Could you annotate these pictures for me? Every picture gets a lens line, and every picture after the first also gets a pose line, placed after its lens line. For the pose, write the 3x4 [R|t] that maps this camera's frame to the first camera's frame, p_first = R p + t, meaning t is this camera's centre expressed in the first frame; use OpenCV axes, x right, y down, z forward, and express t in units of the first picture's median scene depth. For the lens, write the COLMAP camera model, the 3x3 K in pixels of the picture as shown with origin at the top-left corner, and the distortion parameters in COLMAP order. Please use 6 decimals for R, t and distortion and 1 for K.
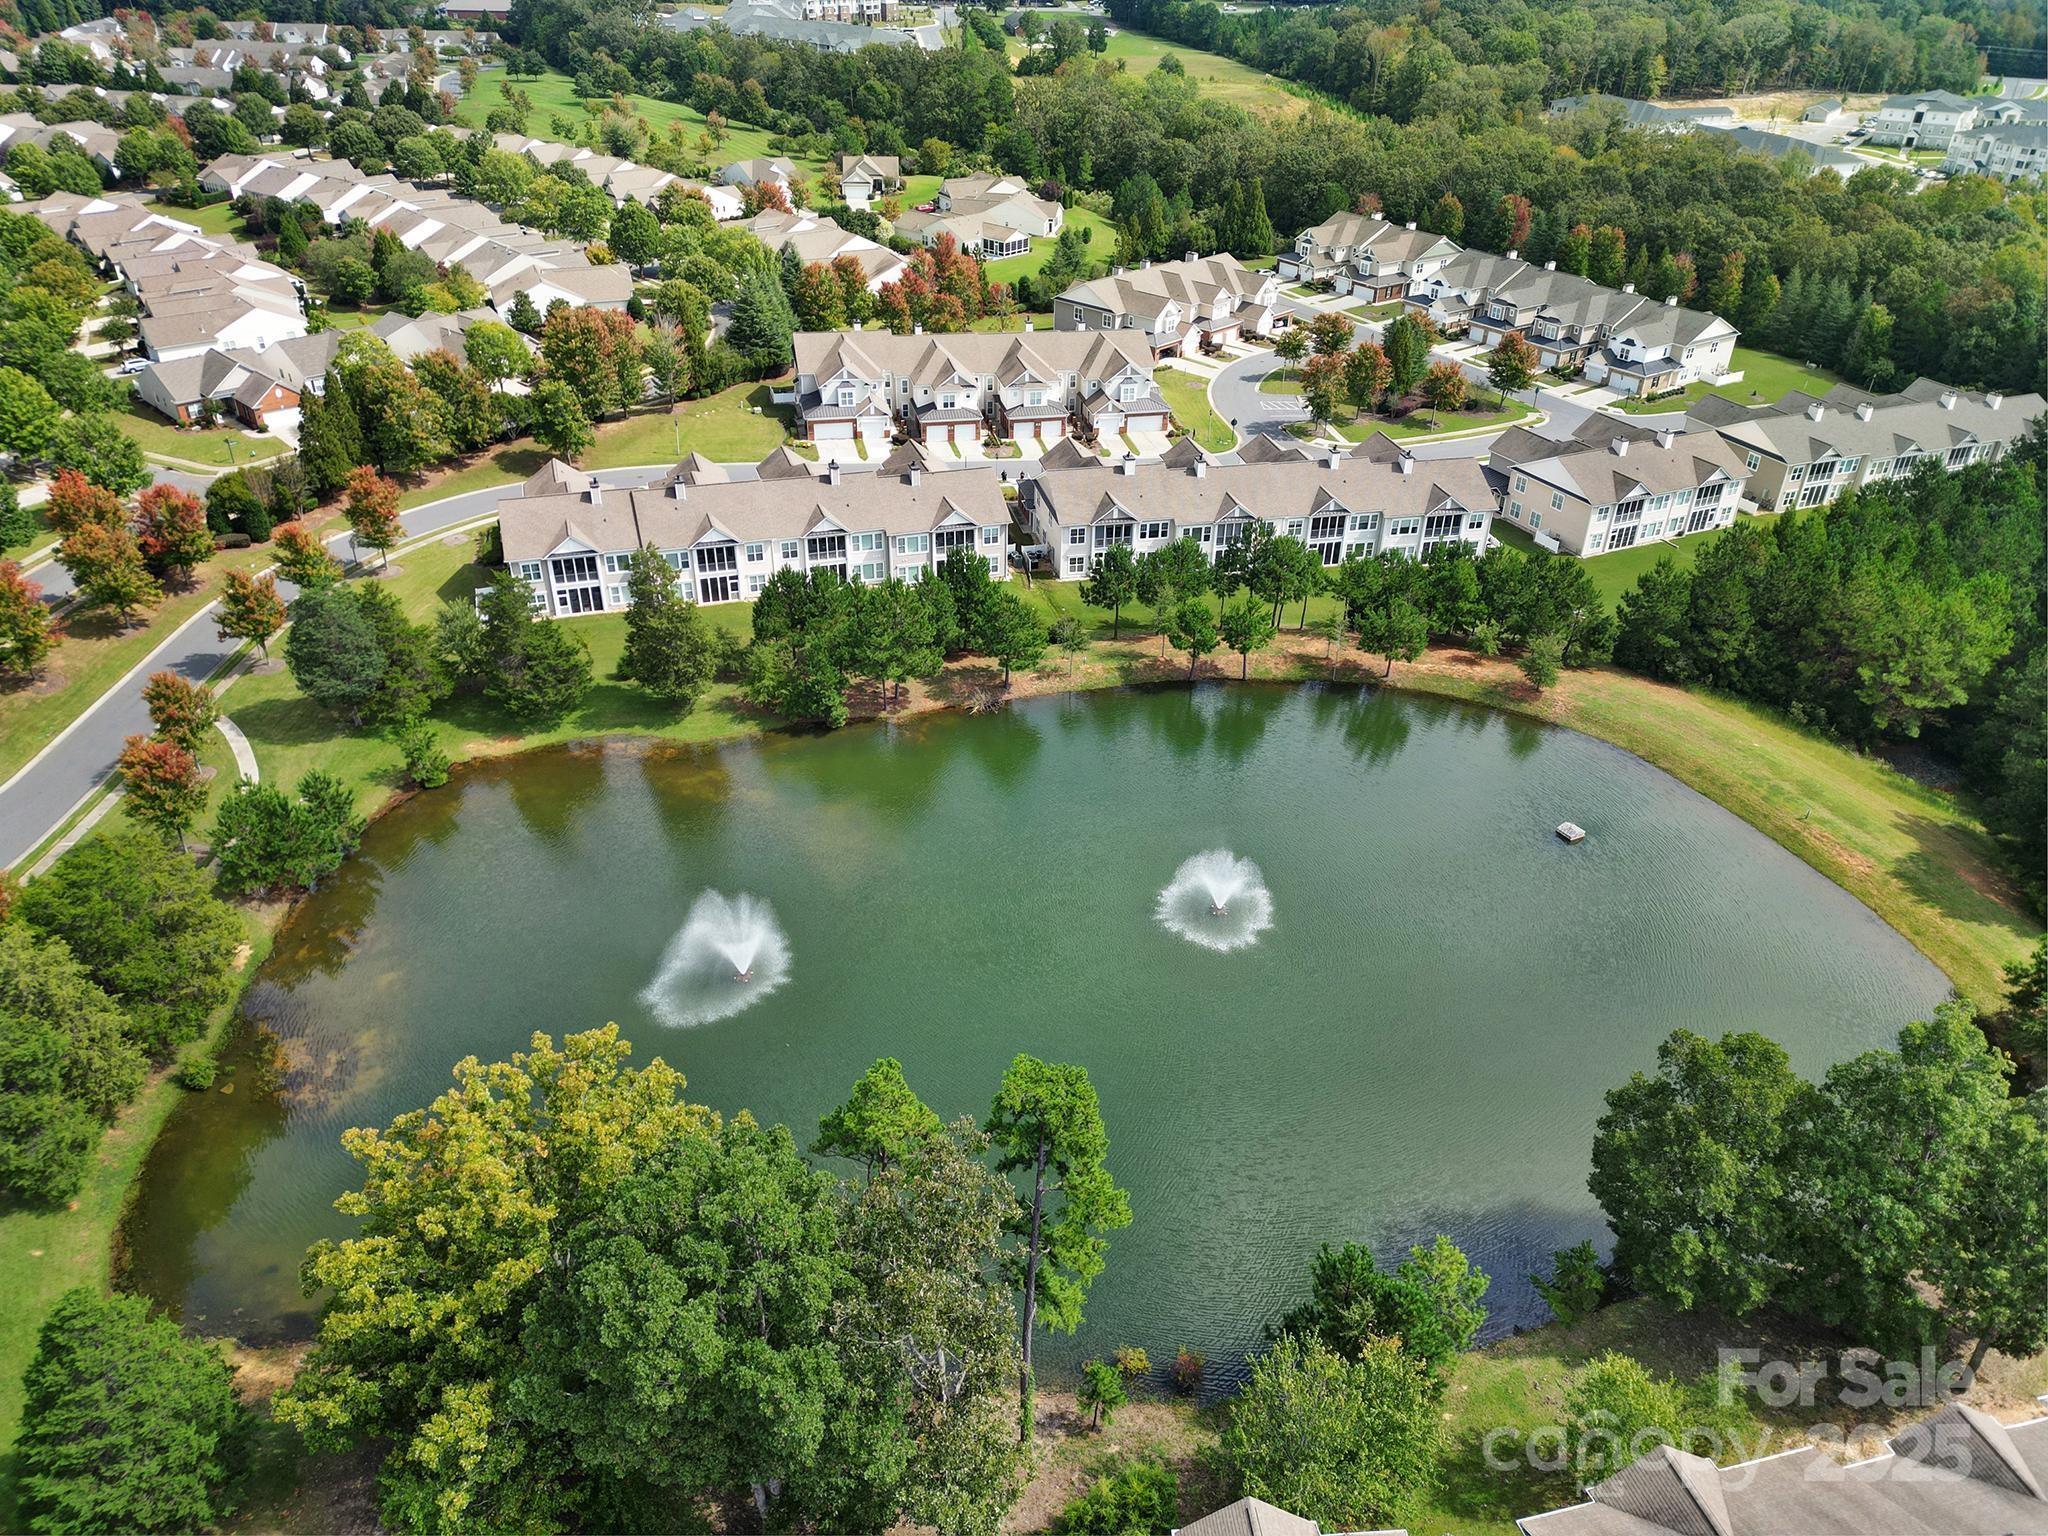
lens RADIAL K [[1421.7, 0, 1024.0], [0, 1421.7, 768.0], [0, 0, 1]] dist [0.078890, -0.077001]
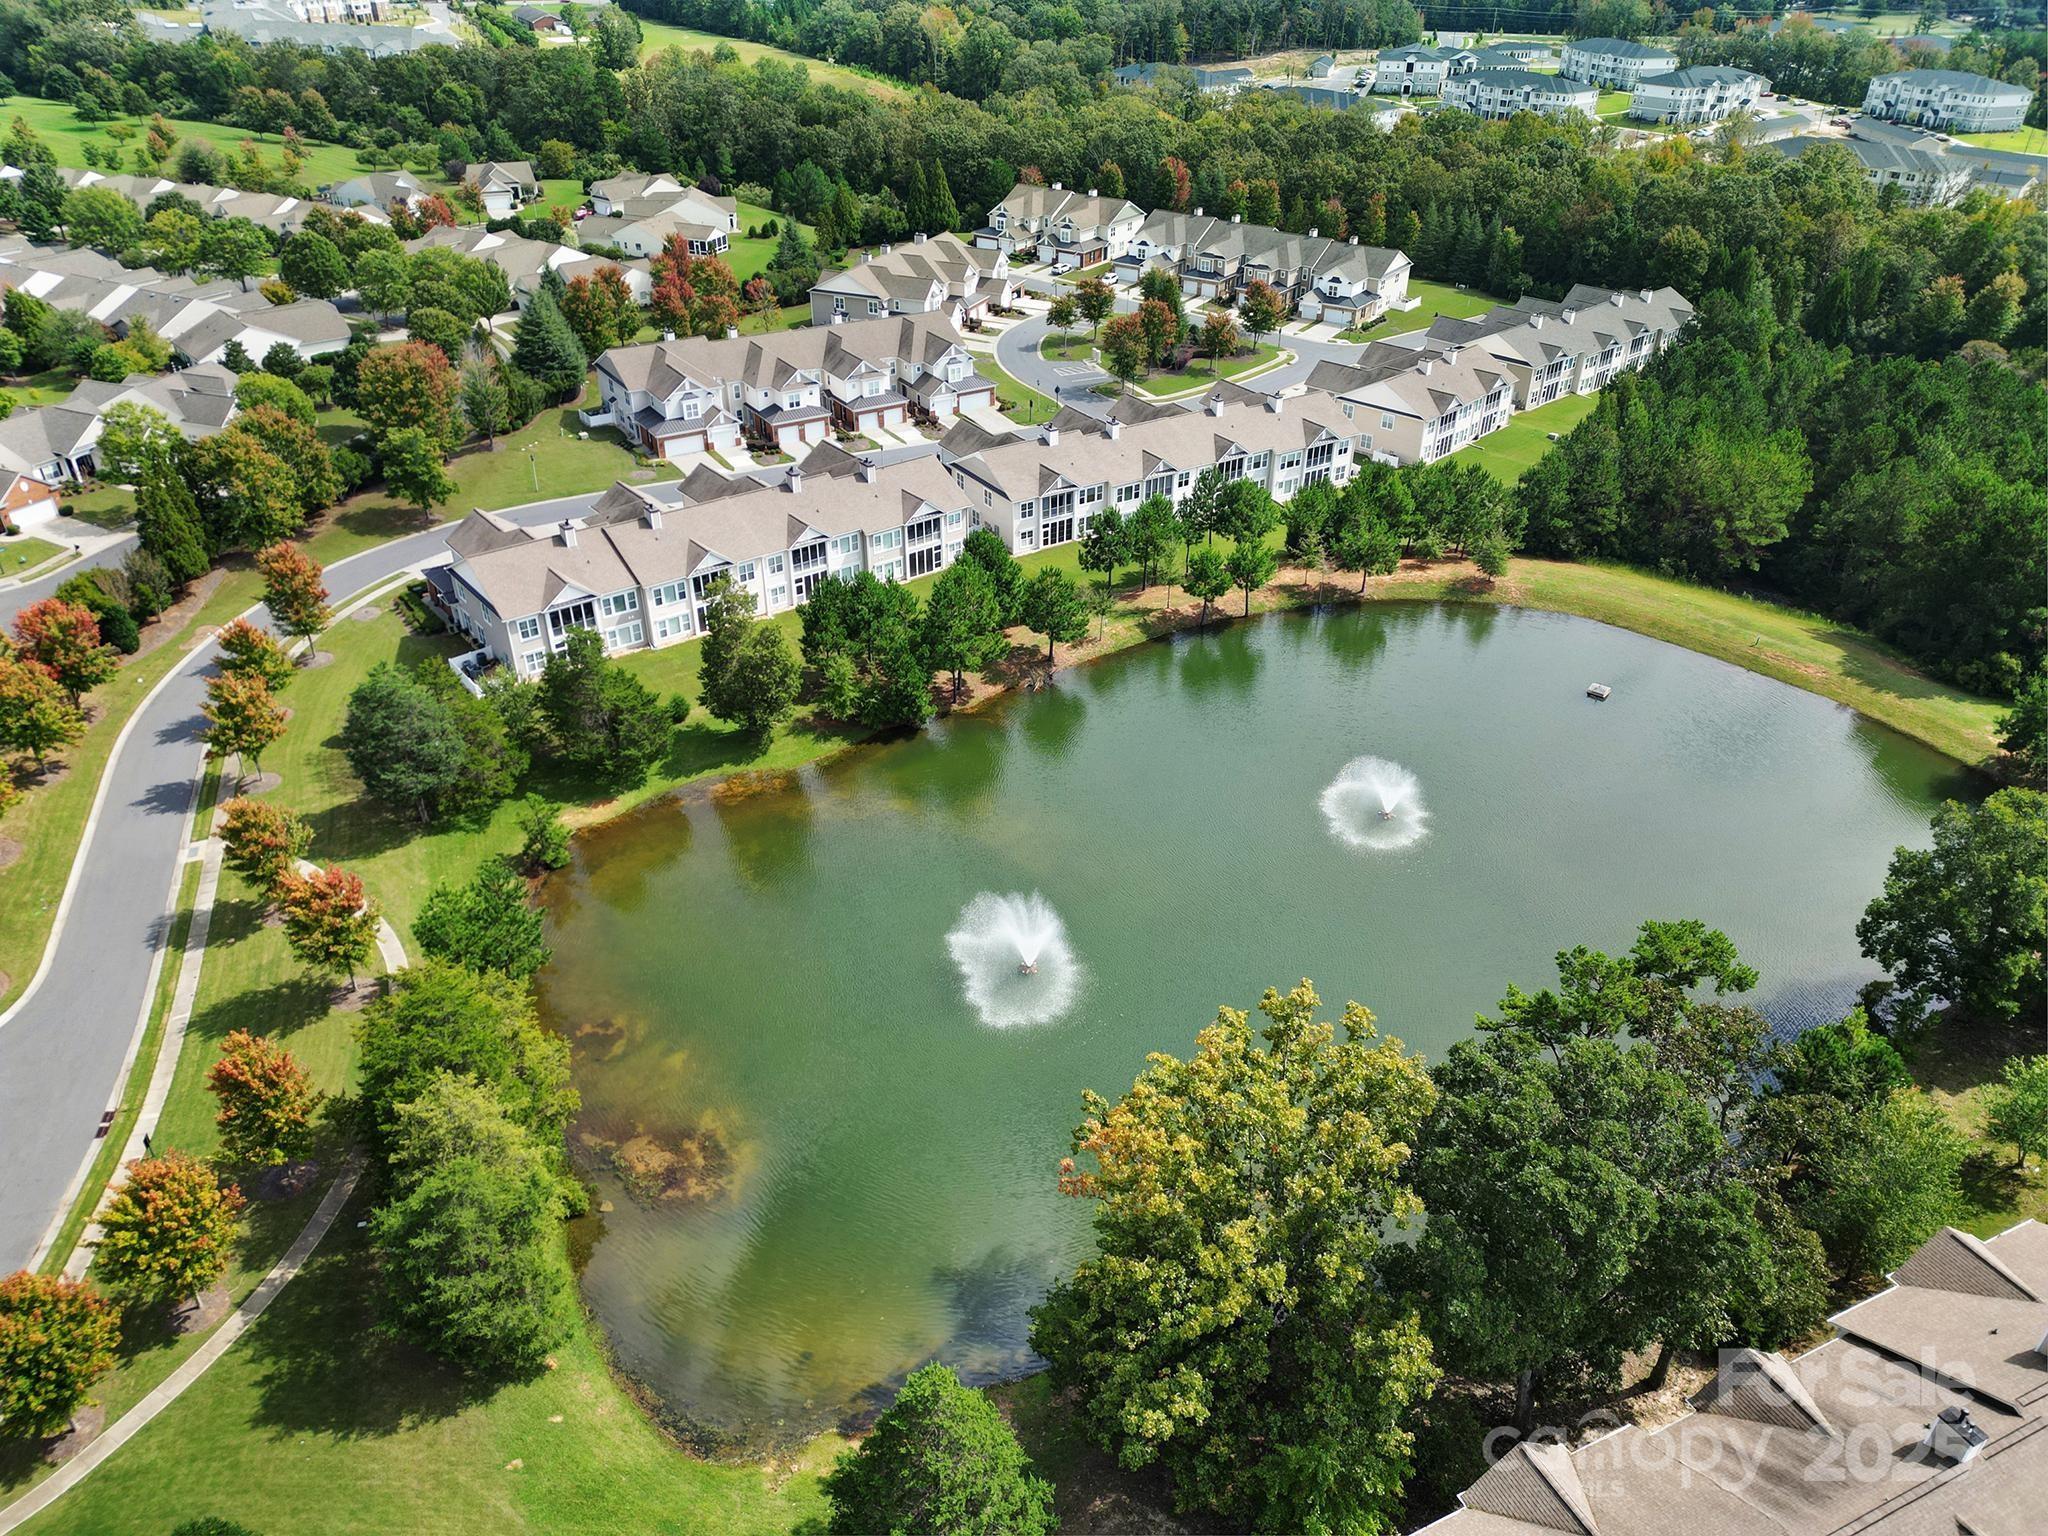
lens RADIAL K [[1421.7, 0, 1024.0], [0, 1421.7, 768.0], [0, 0, 1]] dist [0.078890, -0.077001]
pose [[0.937509, -0.194944, 0.288226, -0.238607], [0.192647, 0.980585, 0.036604, -0.015483], [-0.289766, 0.021209, 0.956863, 0.020612]]
